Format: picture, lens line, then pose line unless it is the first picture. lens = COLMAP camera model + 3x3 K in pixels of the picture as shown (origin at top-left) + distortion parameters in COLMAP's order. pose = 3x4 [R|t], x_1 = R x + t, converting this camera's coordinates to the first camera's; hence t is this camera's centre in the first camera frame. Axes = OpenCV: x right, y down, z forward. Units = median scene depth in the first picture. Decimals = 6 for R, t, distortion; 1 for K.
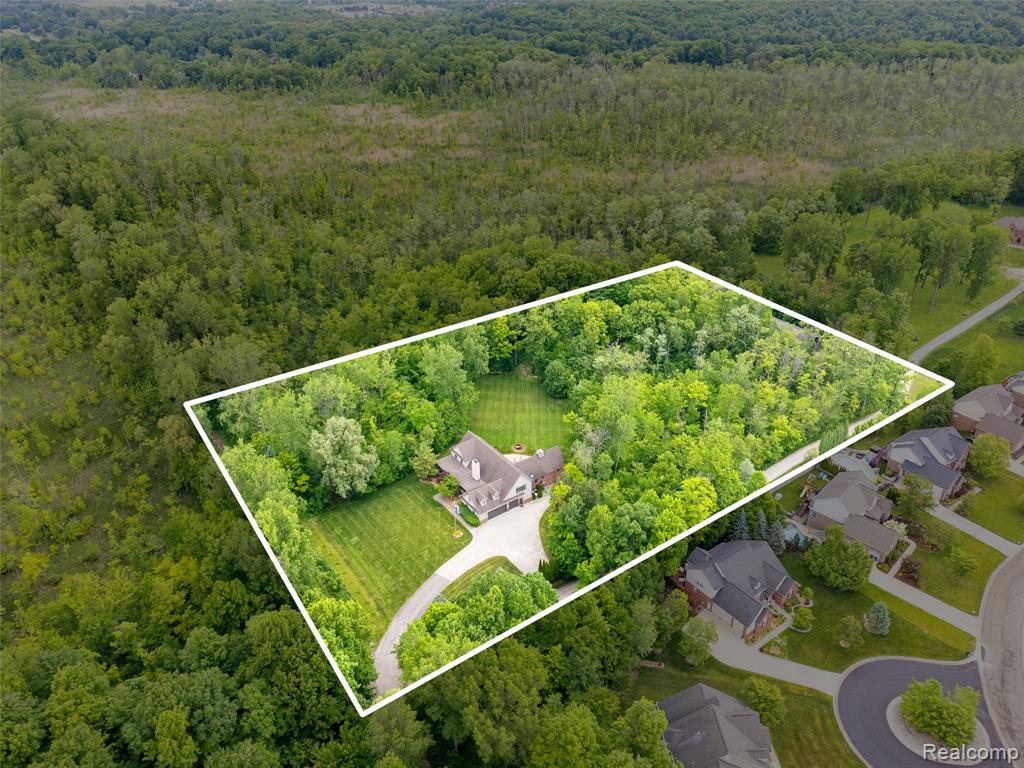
lens RADIAL K [[751.4, 0, 512.0], [0, 751.4, 384.0], [0, 0, 1]] dist [0.035883, 0.000032]
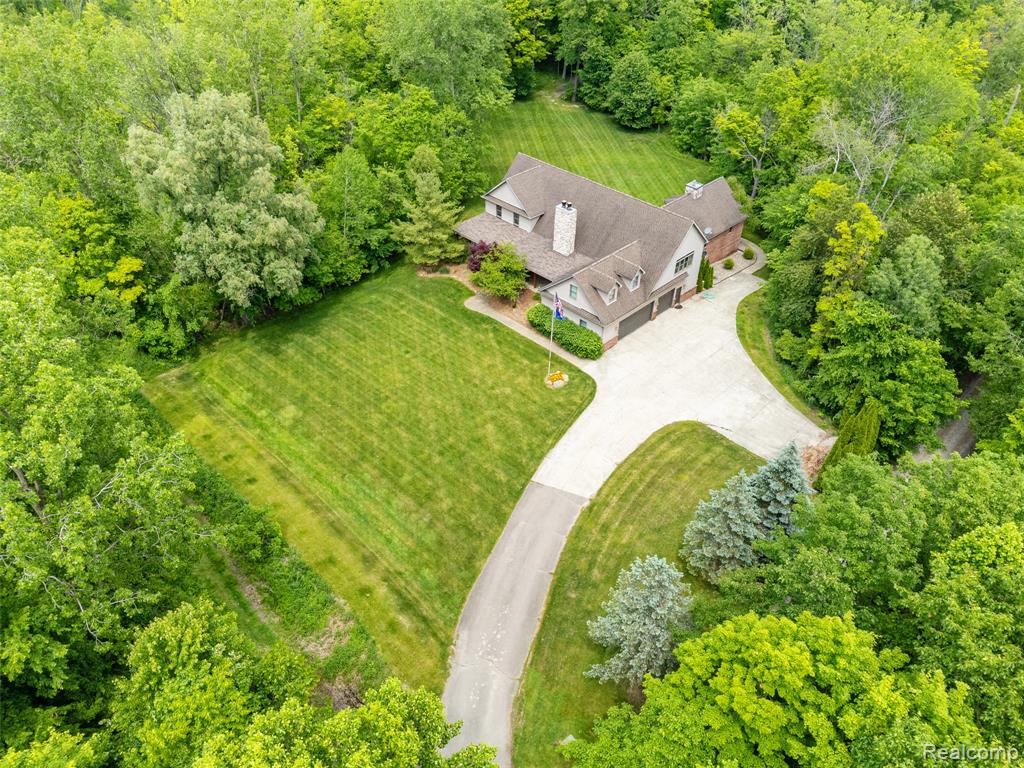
lens RADIAL K [[727.2, 0, 512.1], [0, 727.2, 405.9], [0, 0, 1]] dist [0.013541, -0.001227]
pose [[0.985271, -0.081524, 0.150313, -0.150917], [0.053142, 0.981491, 0.183989, 0.139632], [-0.162531, -0.173291, 0.971367, 0.619281]]
